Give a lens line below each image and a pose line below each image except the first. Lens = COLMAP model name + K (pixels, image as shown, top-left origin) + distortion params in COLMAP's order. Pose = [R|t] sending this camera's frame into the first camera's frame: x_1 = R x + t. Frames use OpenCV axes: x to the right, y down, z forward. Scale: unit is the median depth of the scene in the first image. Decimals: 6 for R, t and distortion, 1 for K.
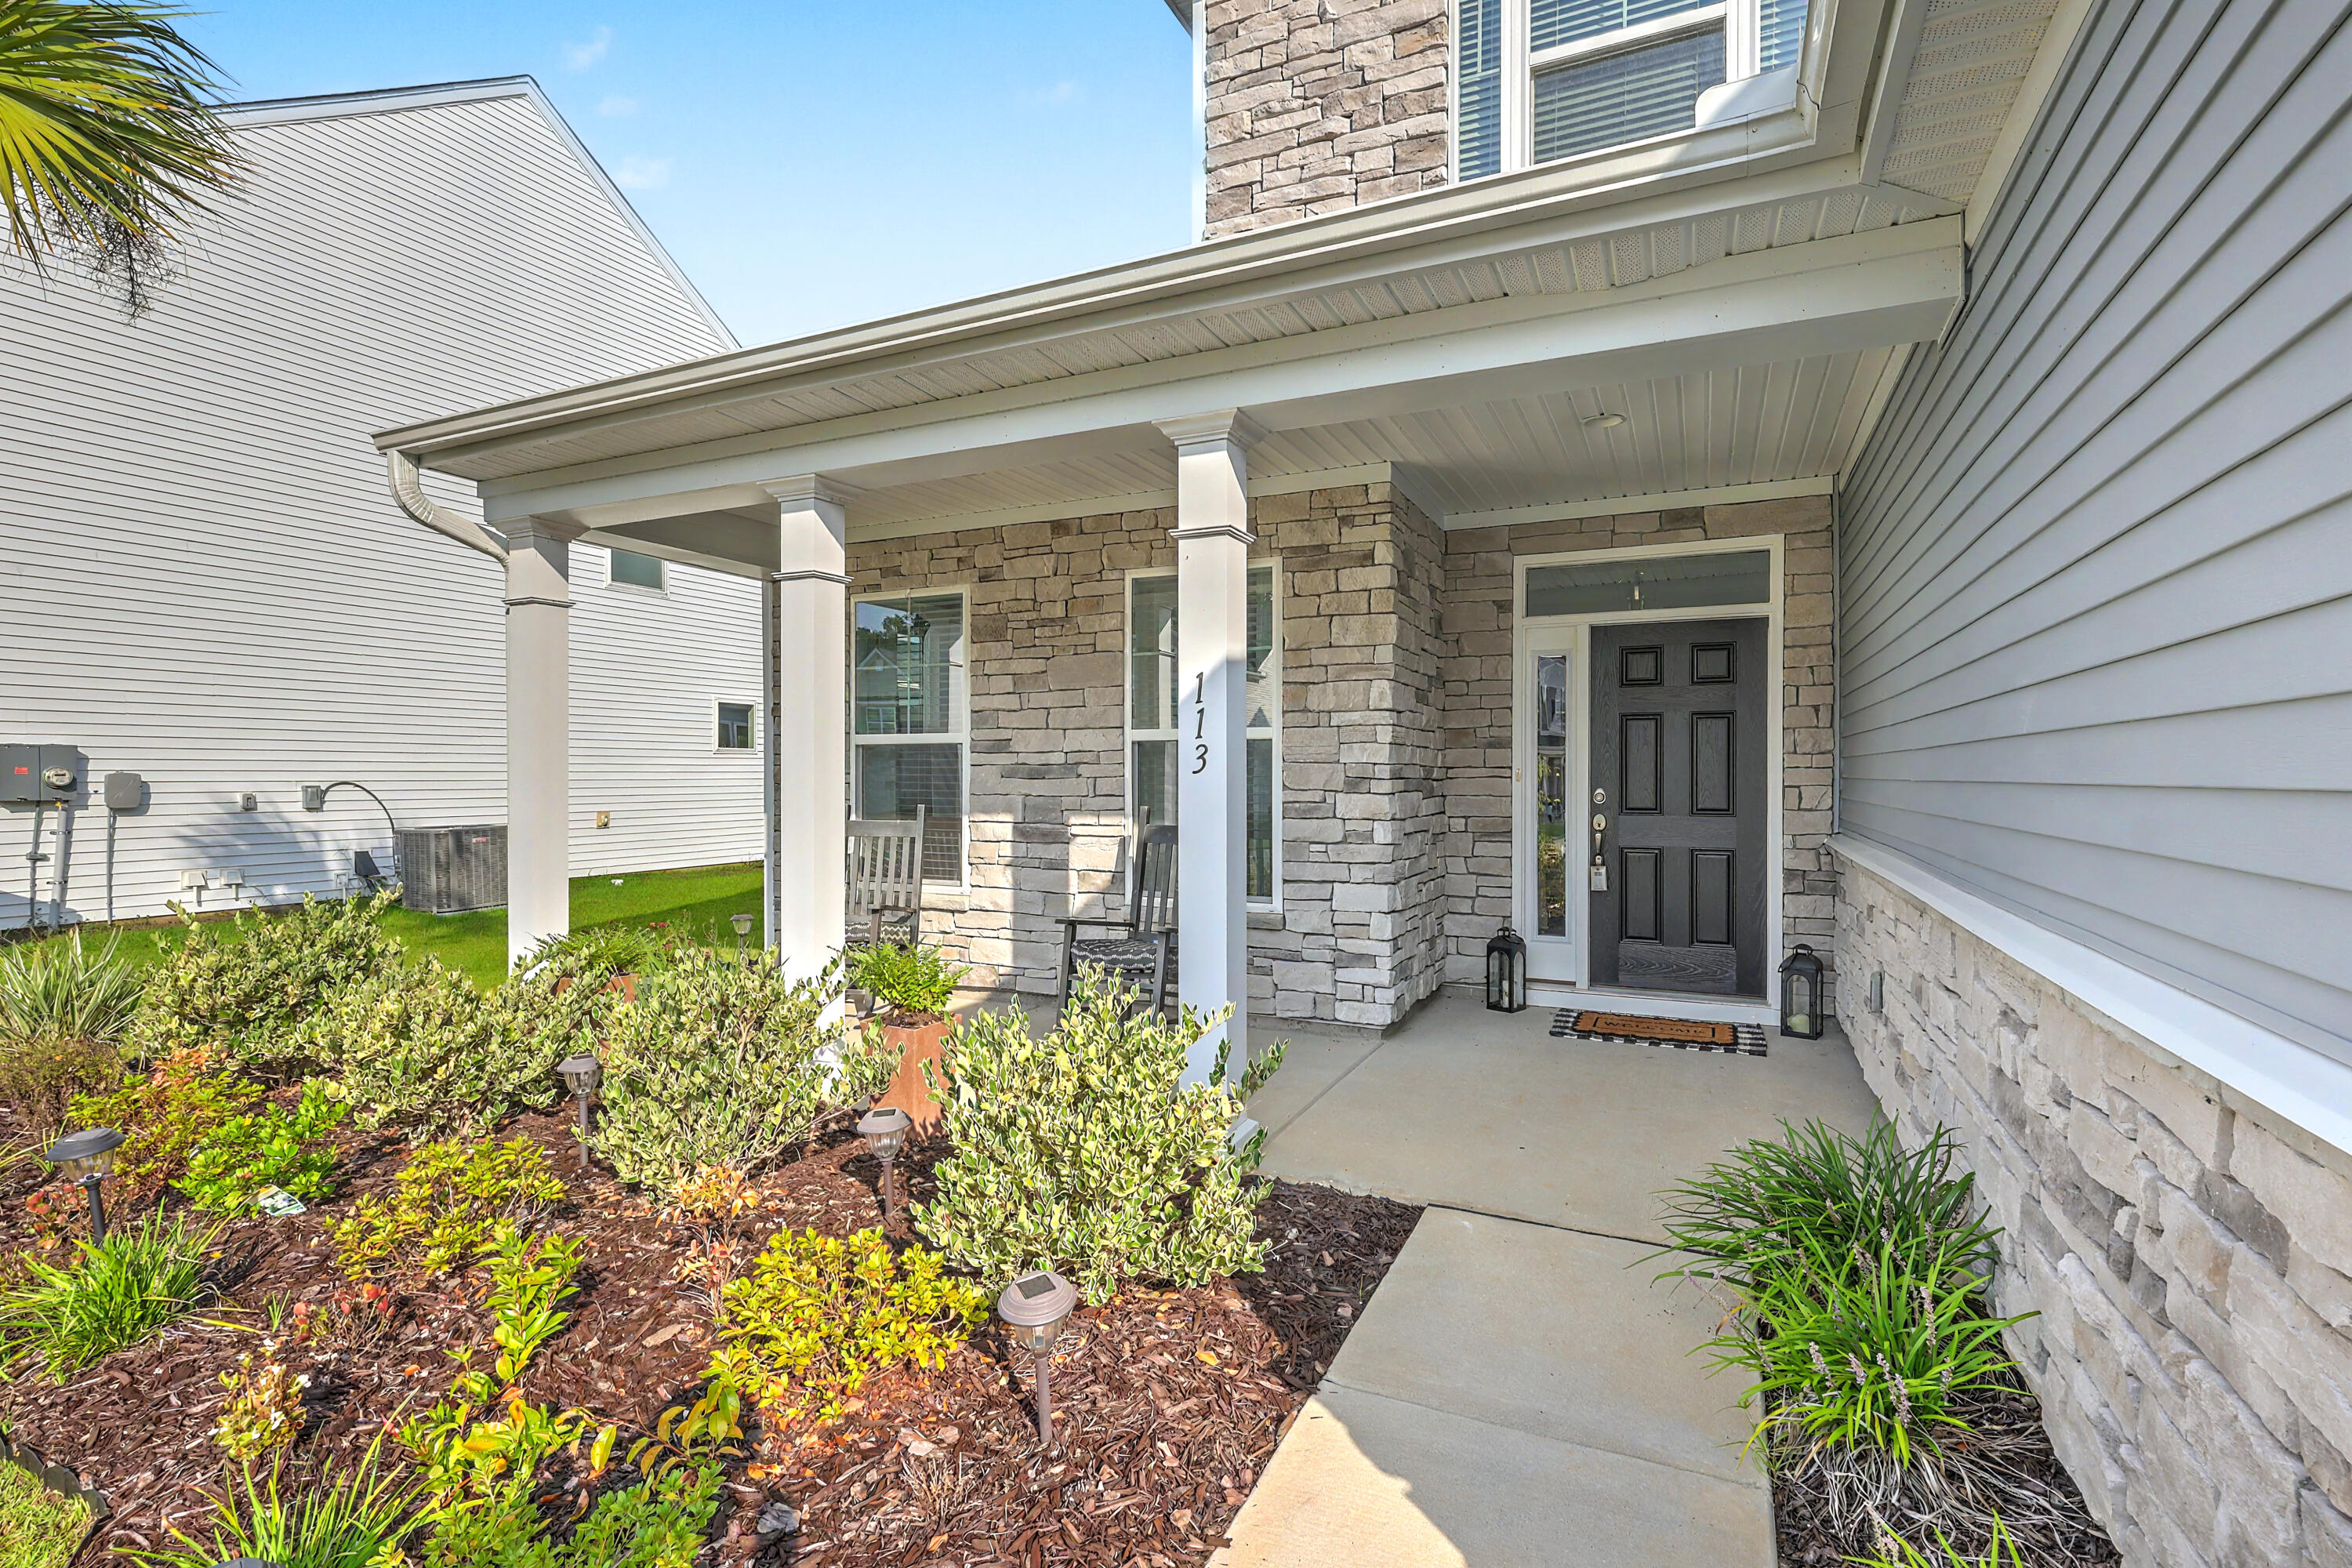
lens RADIAL K [[1138.9, 0, 1181.9], [0, 1138.9, 785.0], [0, 0, 1]] dist [0.000338, -0.000375]
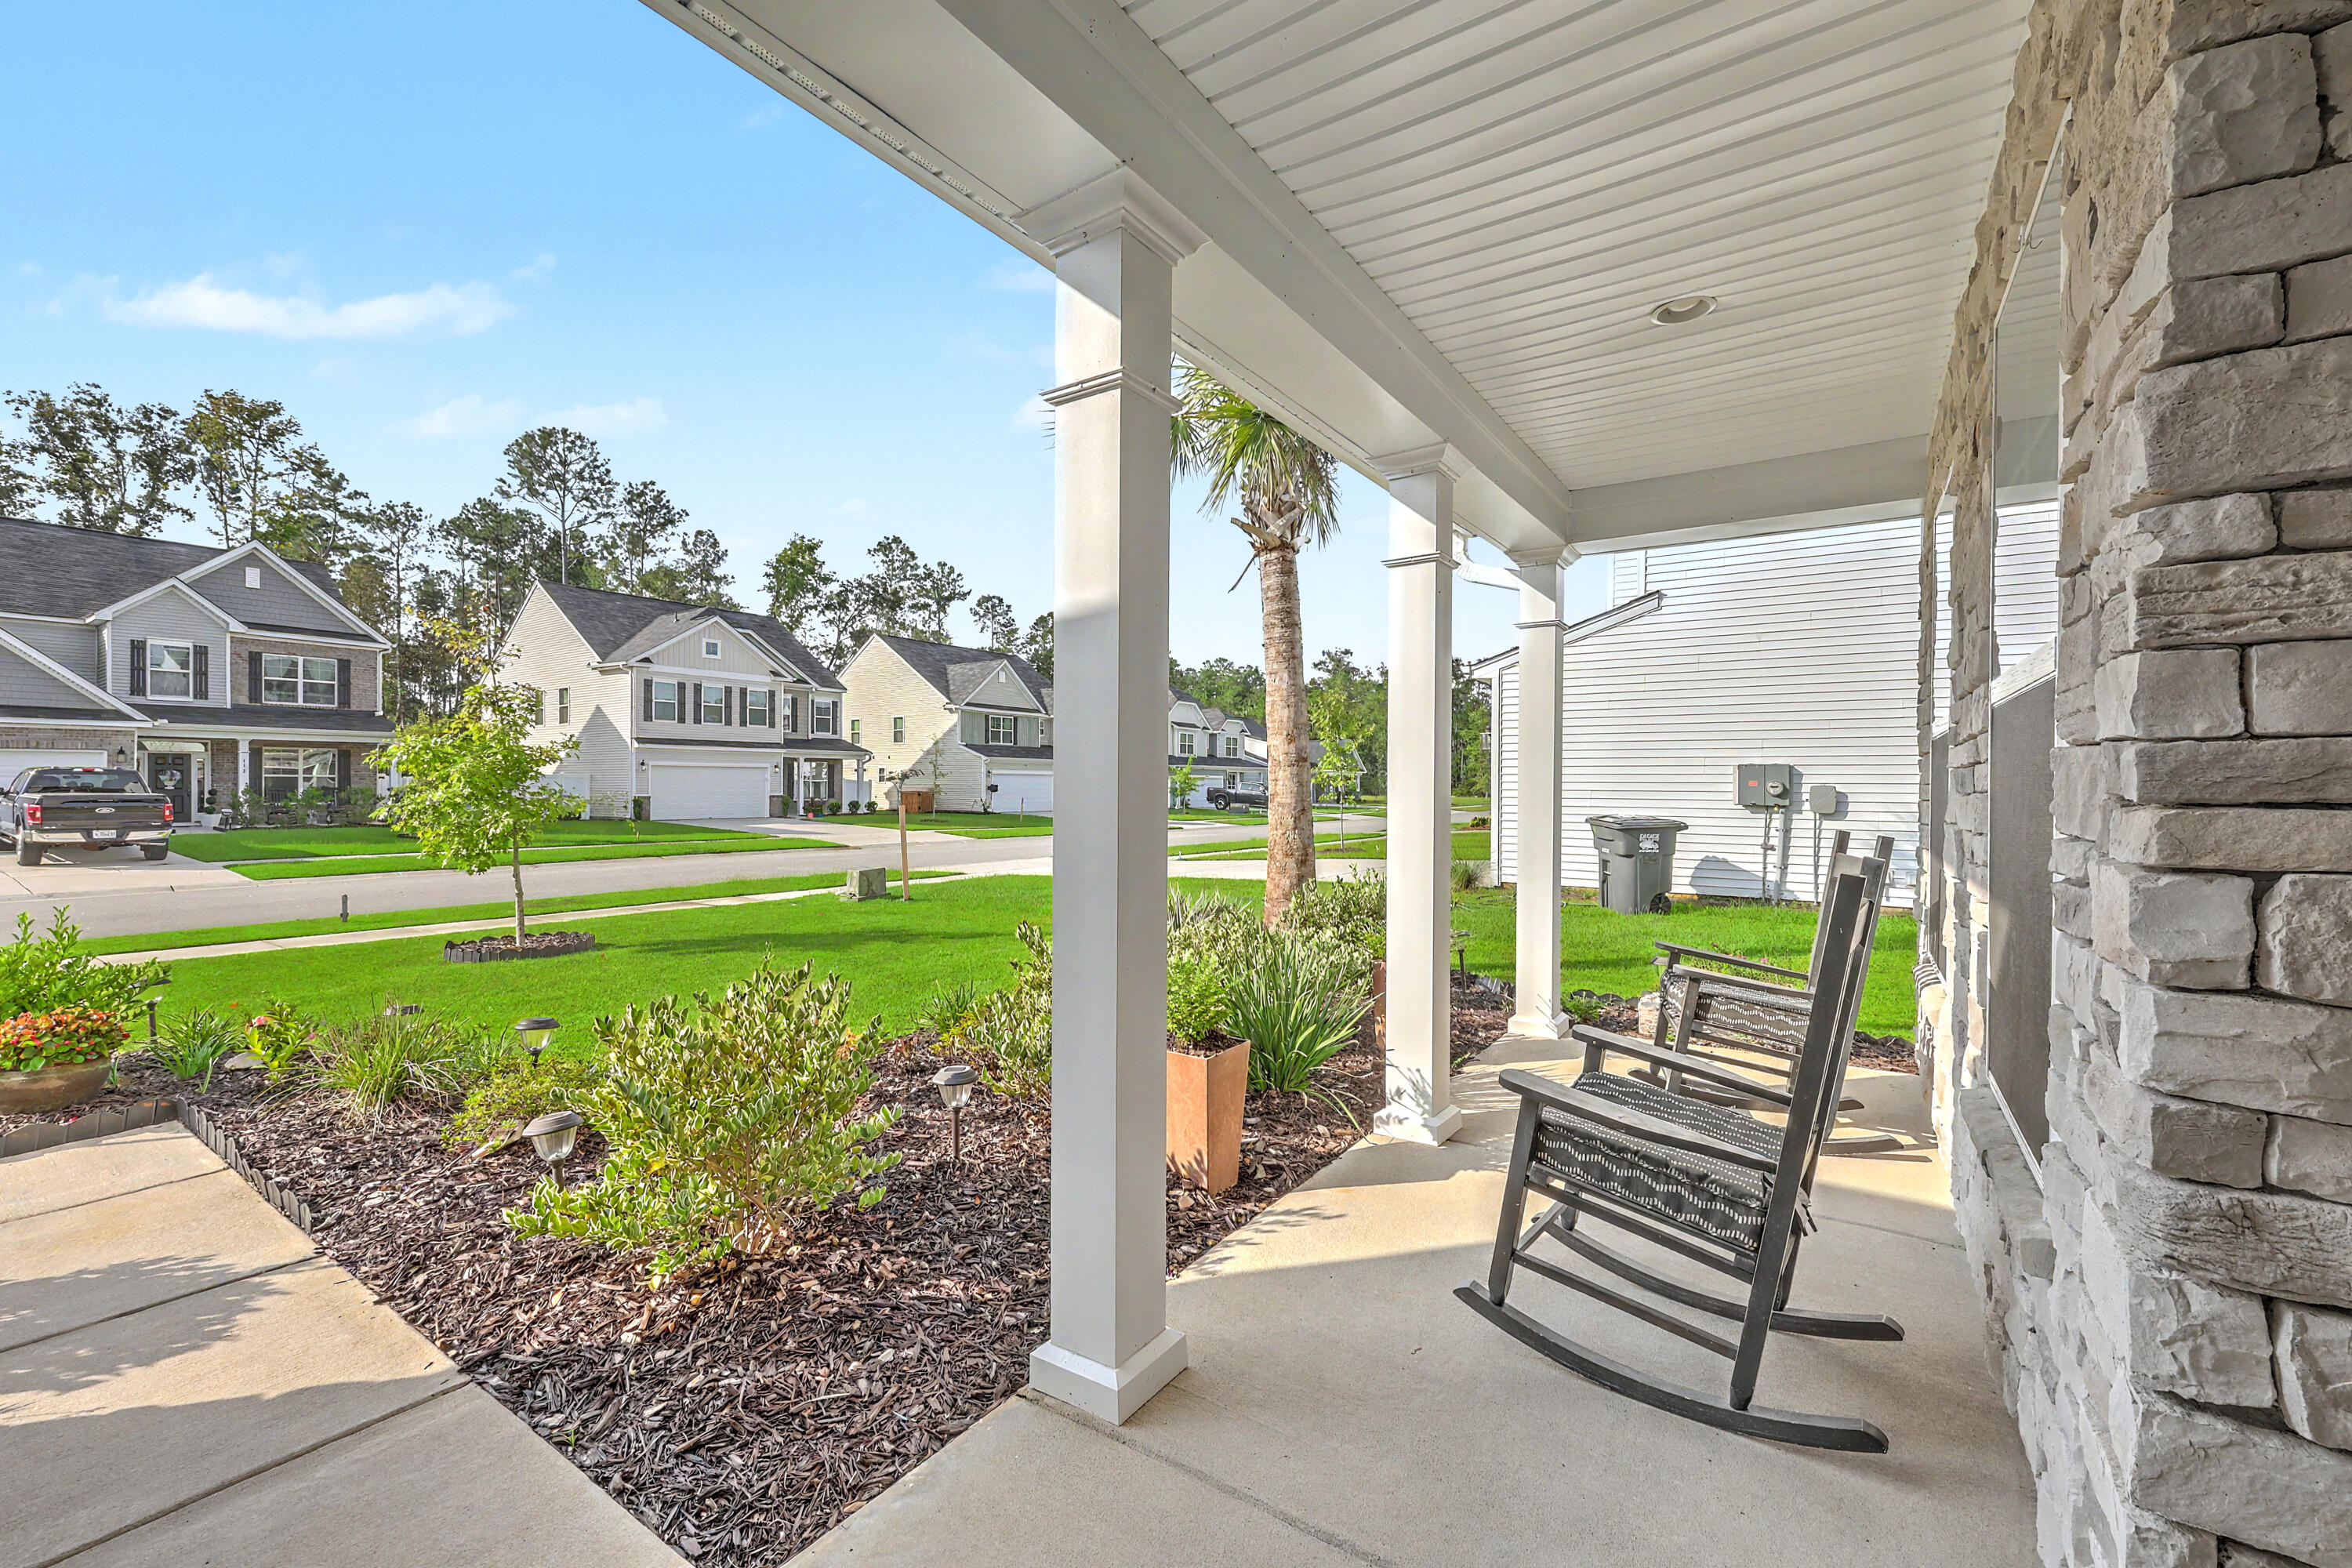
lens RADIAL K [[966.5, 0, 1175.4], [0, 966.5, 790.8], [0, 0, 1]] dist [0.001194, -0.000306]
pose [[-0.155705, 0.006290, -0.987784, 0.532026], [-0.012767, 0.999883, 0.008379, -0.009465], [0.987721, 0.013915, -0.155607, 1.073466]]
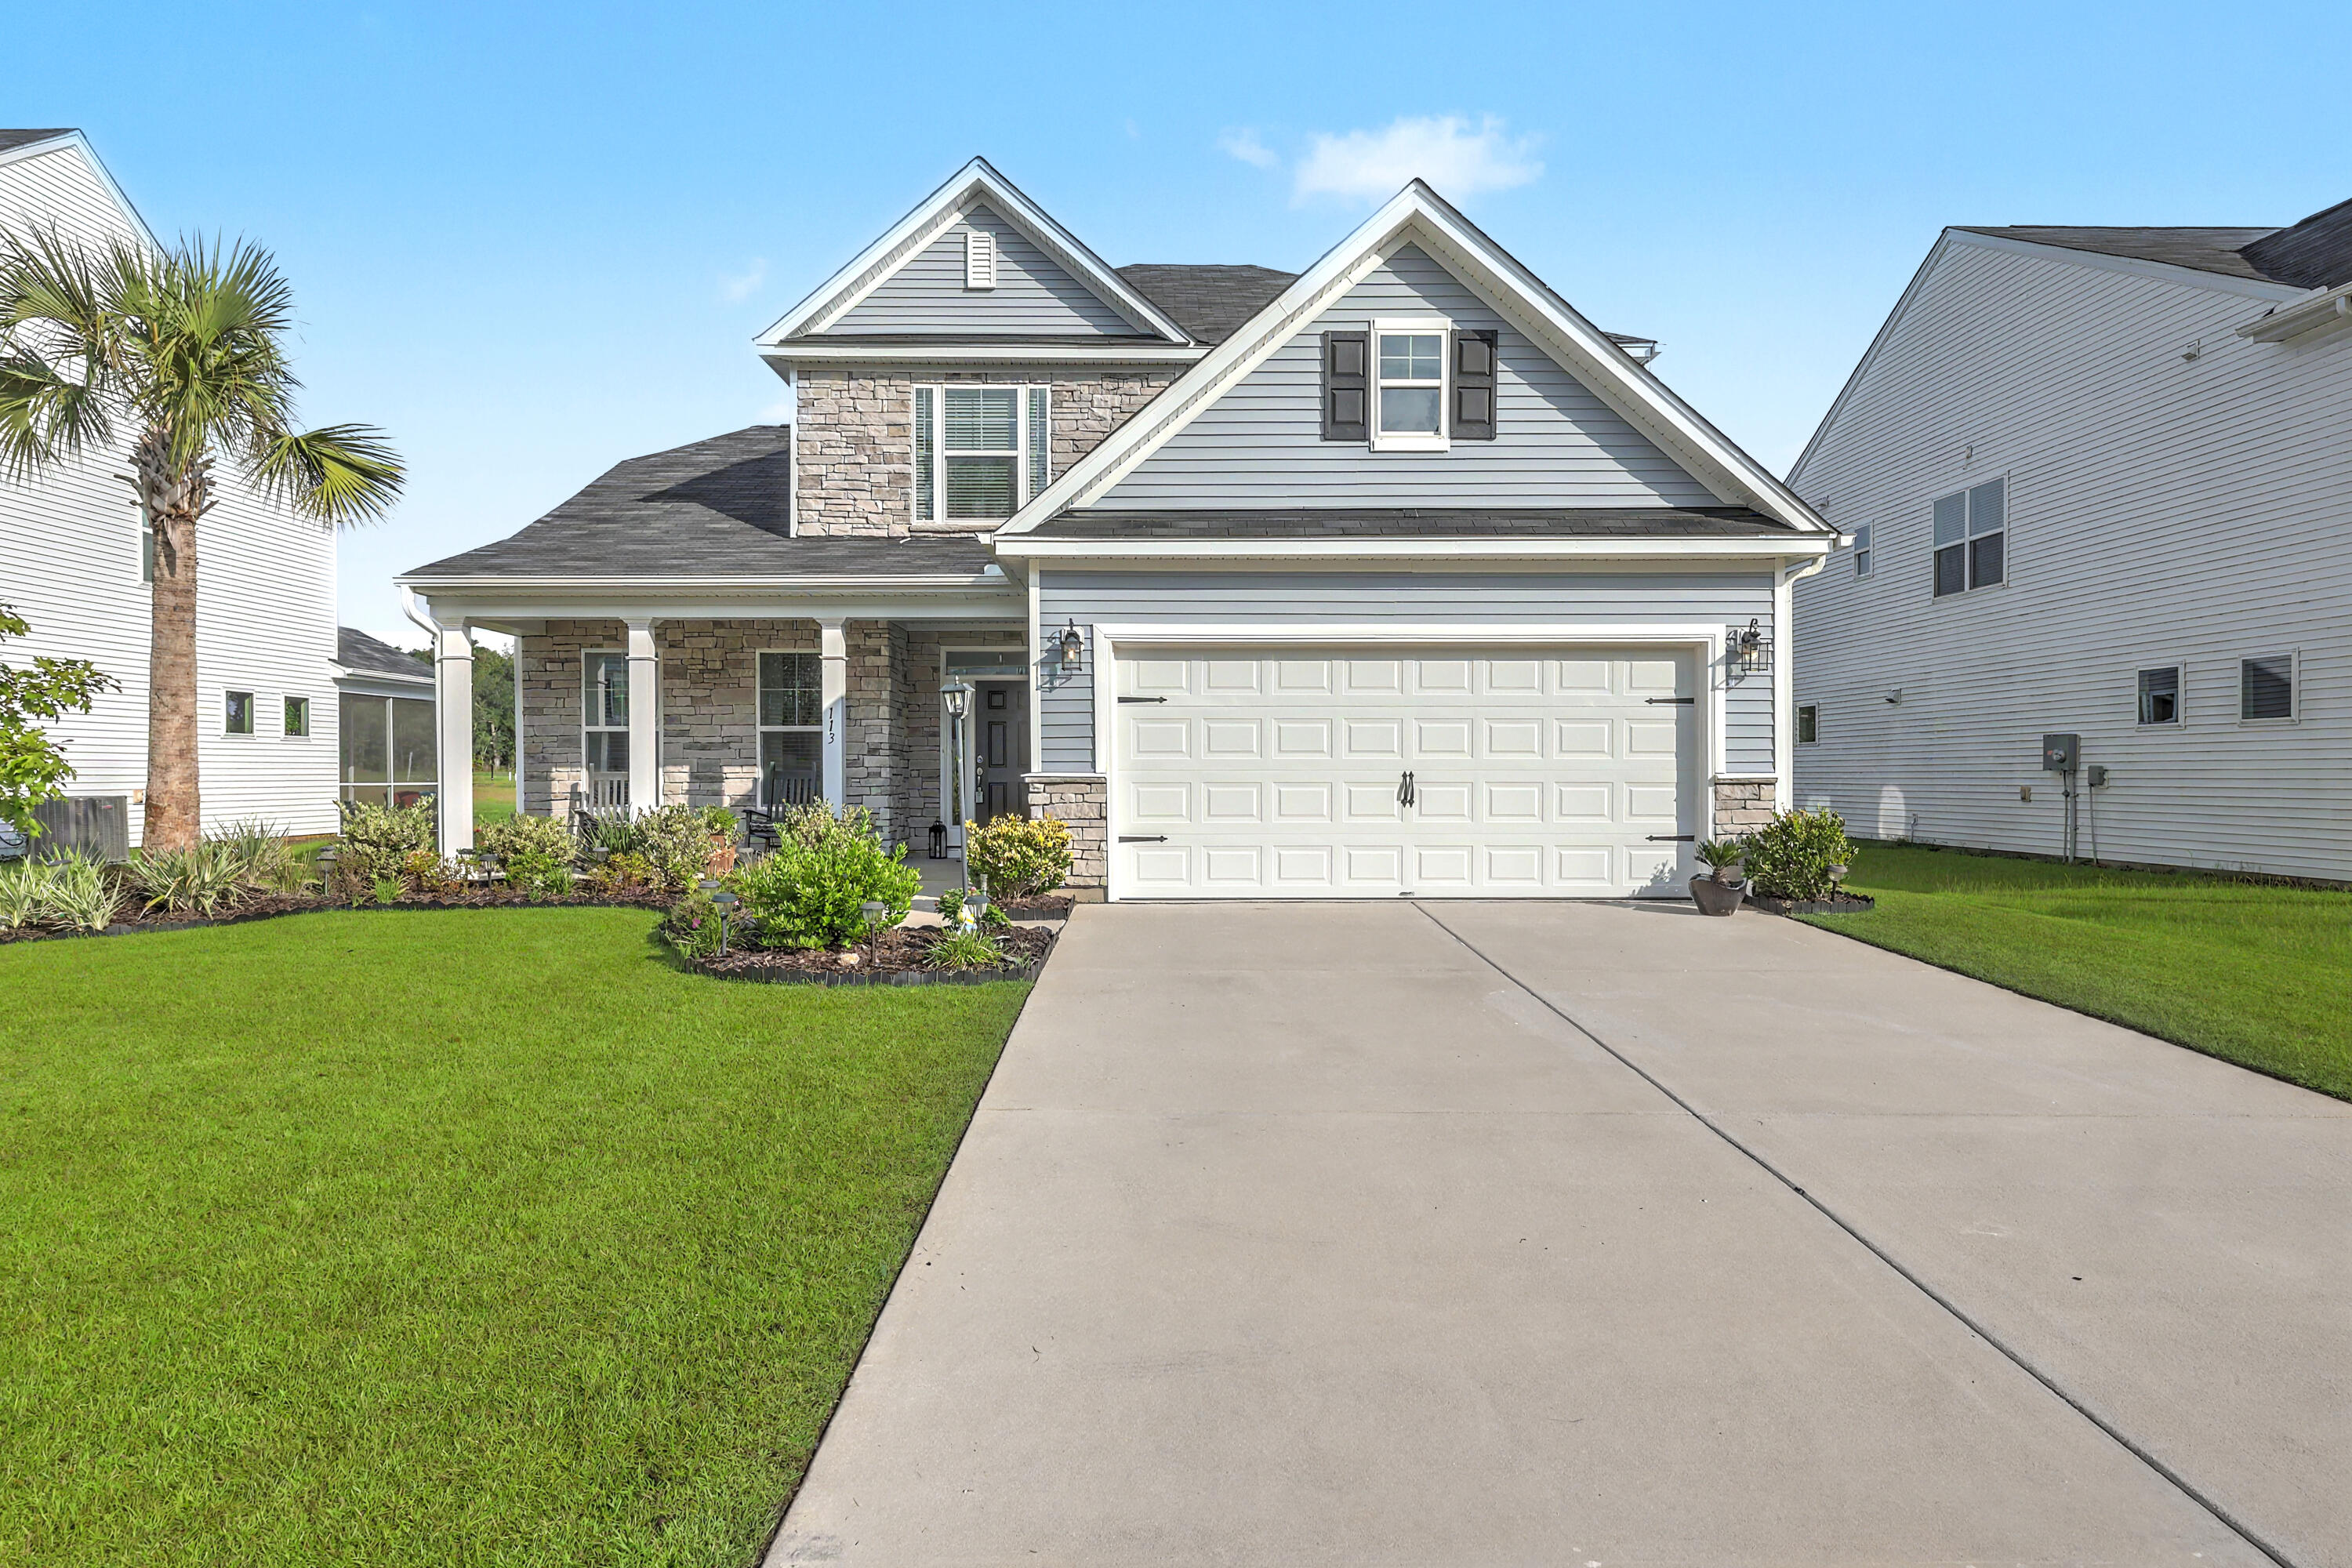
lens RADIAL K [[1375.9, 0, 1191.2], [0, 1375.9, 783.8], [0, 0, 1]] dist [0.005084, -0.003949]
pose [[0.895493, -0.005702, 0.445039, -0.446612], [0.005946, 0.999982, 0.000848, 0.058061], [-0.445035, 0.001887, 0.895511, -1.553052]]
